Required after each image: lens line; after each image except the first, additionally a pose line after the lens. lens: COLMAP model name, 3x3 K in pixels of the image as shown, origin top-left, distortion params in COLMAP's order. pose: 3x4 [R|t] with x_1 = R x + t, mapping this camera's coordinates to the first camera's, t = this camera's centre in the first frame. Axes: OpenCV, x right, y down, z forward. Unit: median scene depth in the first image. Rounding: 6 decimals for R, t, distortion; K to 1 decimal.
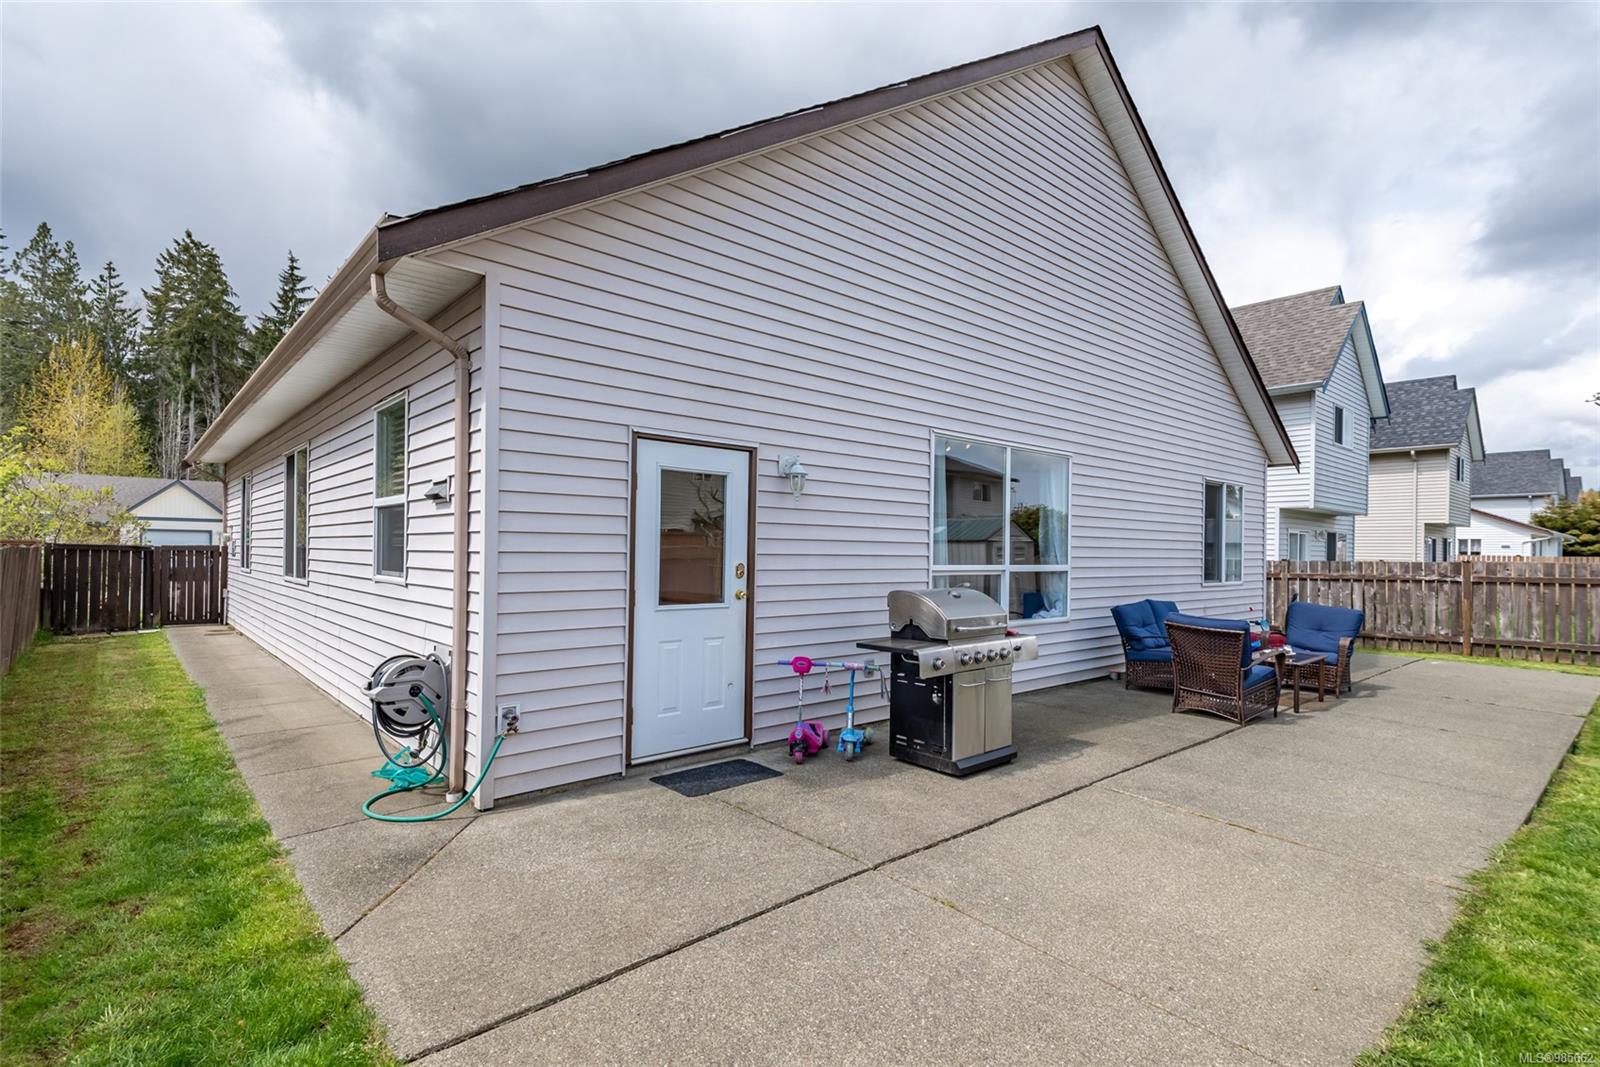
lens RADIAL K [[761.9, 0, 792.8], [0, 761.9, 469.7], [0, 0, 1]] dist [0.026254, 0.000052]
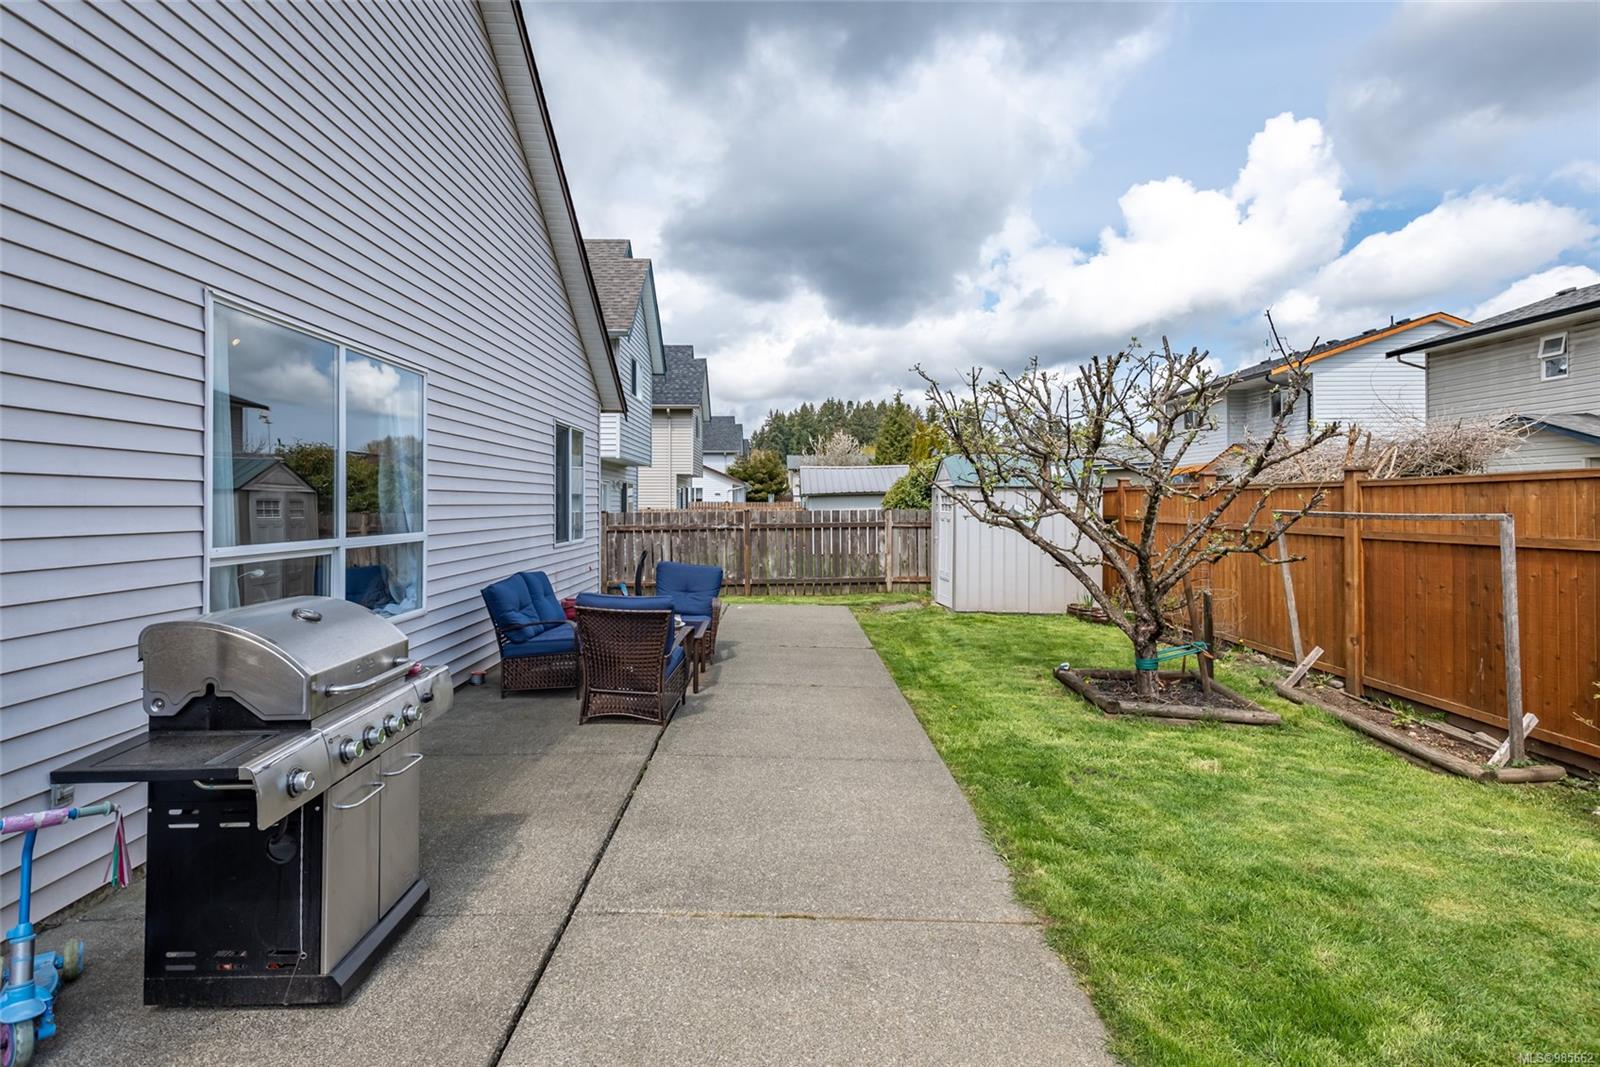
lens RADIAL K [[852.8, 0, 793.6], [0, 852.8, 496.6], [0, 0, 1]] dist [0.028726, -0.012265]
pose [[0.656899, -0.004405, 0.753966, -0.000144], [-0.072278, 0.995010, 0.068786, 0.017659], [-0.750507, -0.099680, 0.653302, 0.272881]]
